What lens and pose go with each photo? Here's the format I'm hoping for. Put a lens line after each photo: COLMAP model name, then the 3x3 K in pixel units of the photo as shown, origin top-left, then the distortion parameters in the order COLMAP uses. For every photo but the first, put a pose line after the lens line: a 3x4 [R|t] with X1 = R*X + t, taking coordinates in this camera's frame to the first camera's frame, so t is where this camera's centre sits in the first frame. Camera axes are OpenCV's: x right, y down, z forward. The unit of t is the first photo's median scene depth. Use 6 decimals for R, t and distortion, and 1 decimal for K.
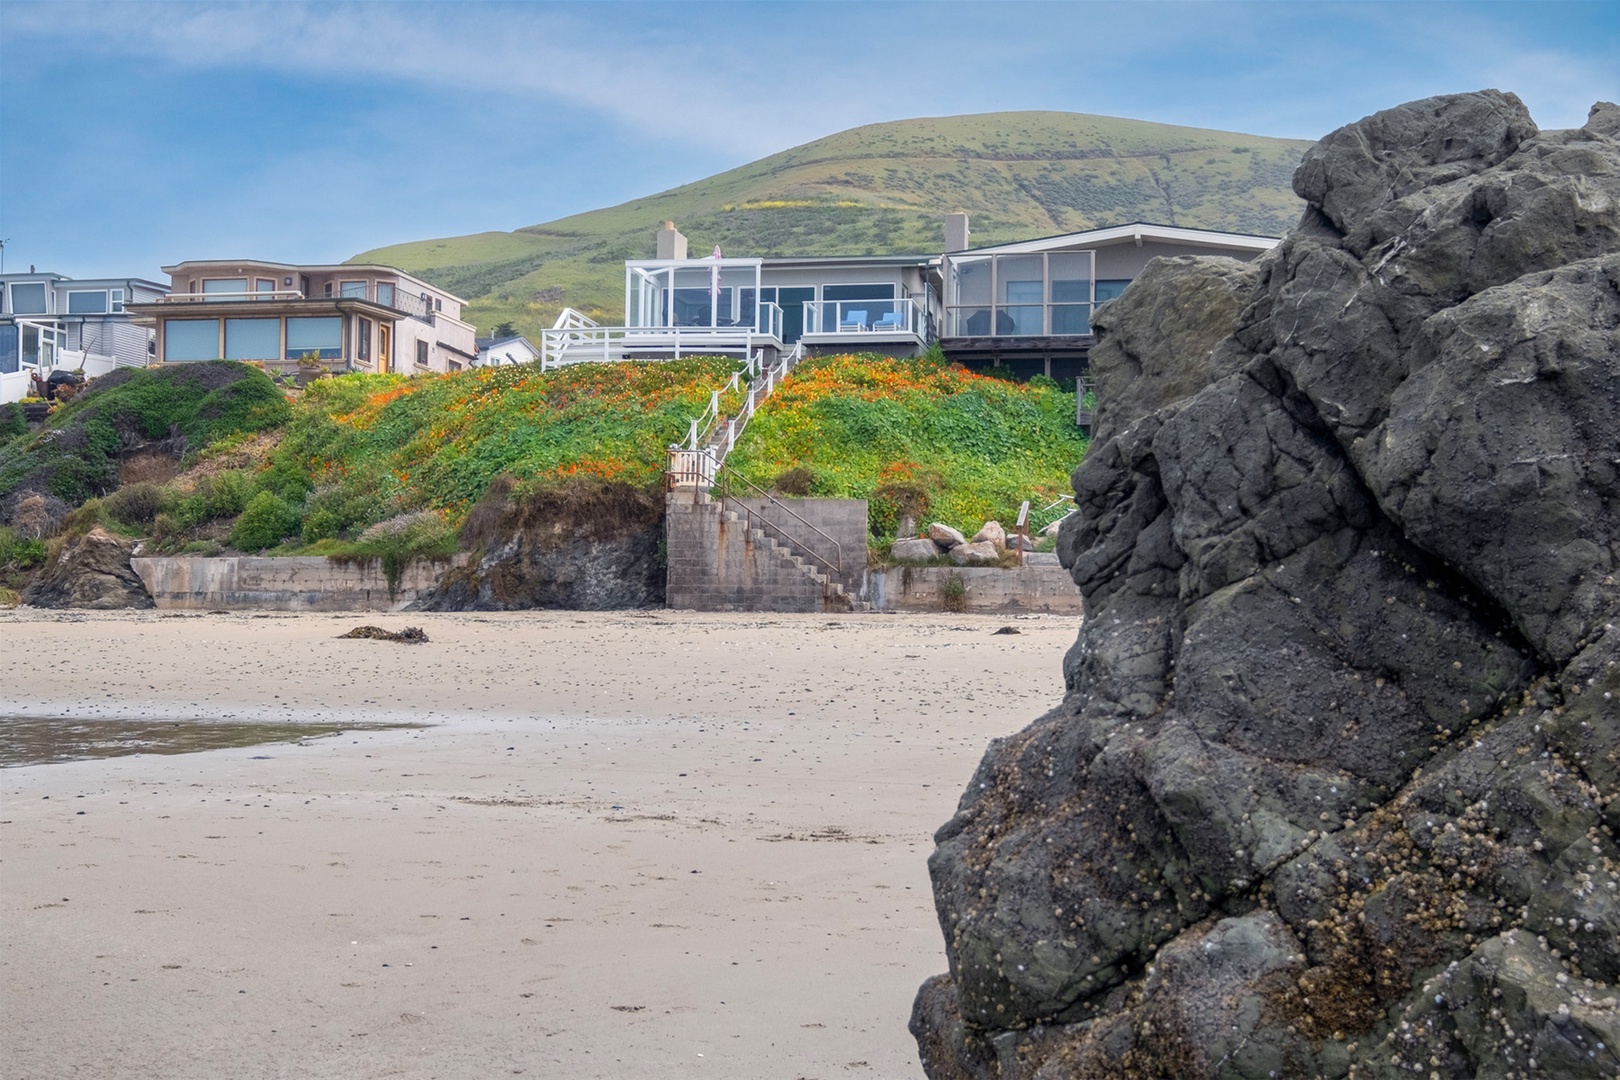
lens RADIAL K [[1592.7, 0, 810.0], [0, 1592.7, 540.0], [0, 0, 1]] dist [0.005483, -0.003092]
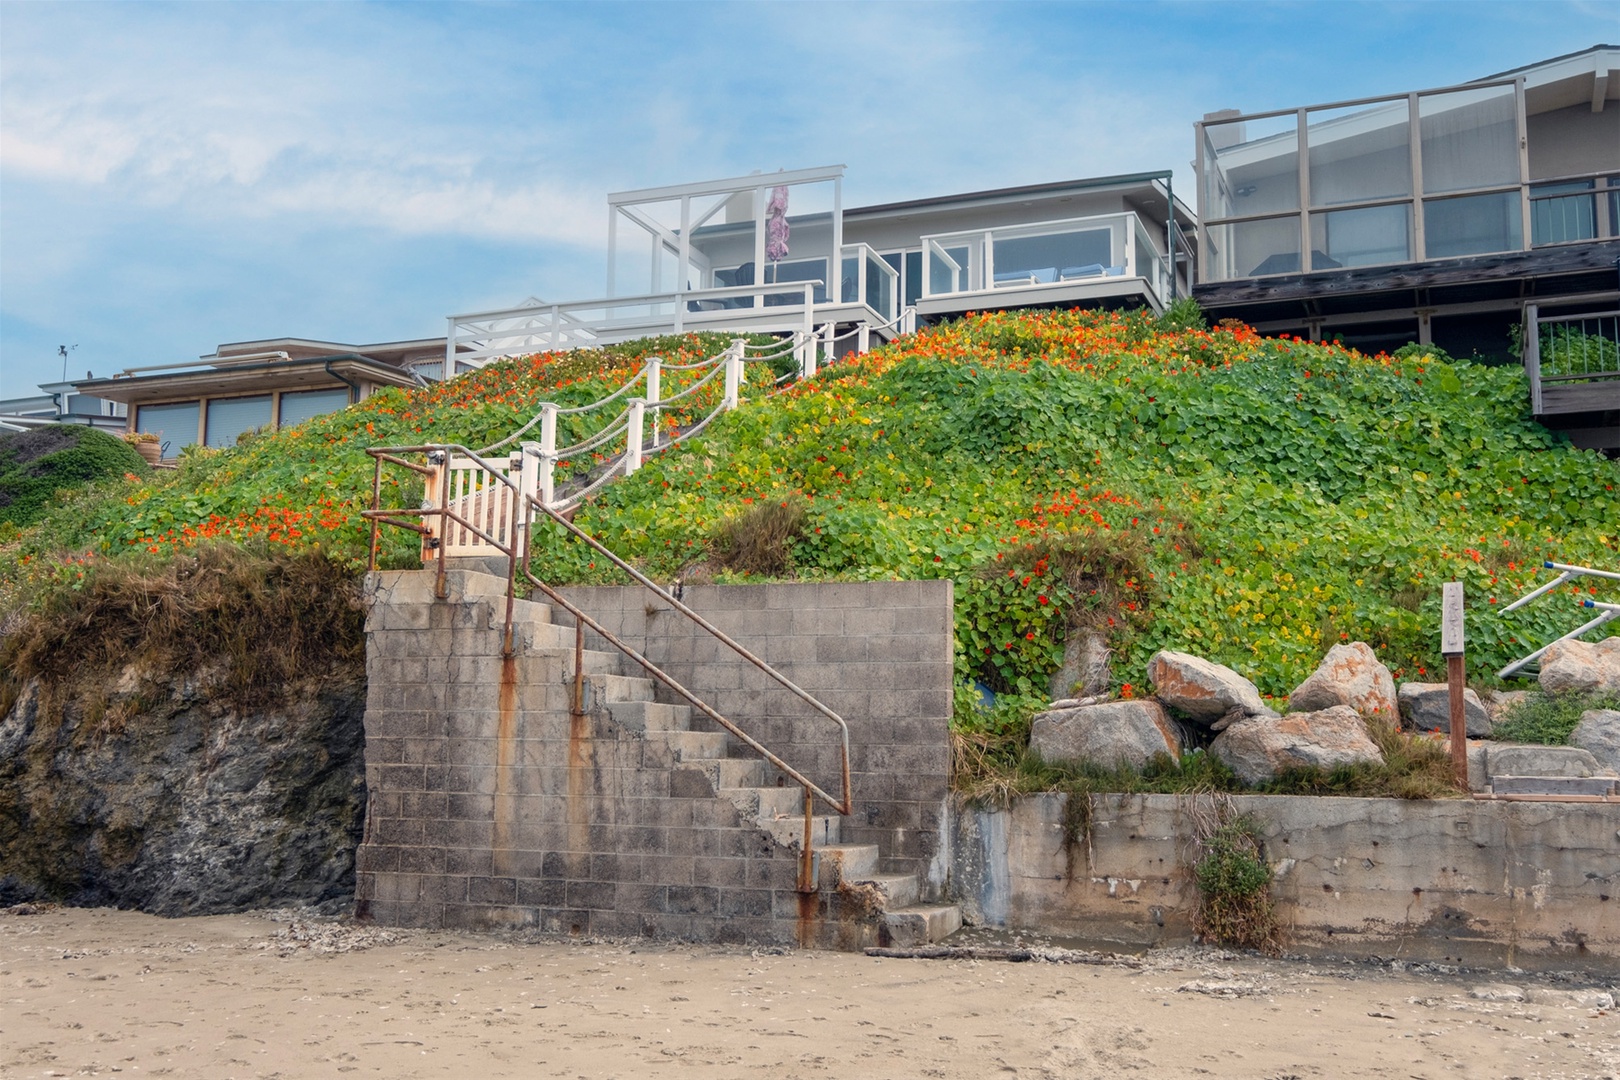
lens RADIAL K [[1592.7, 0, 810.0], [0, 1592.7, 540.0], [0, 0, 1]] dist [0.005483, -0.003092]
pose [[0.984570, -0.025167, -0.173175, 0.063772], [0.008426, 0.995274, -0.096735, -0.002324], [0.174791, 0.093784, 0.980129, 0.668511]]
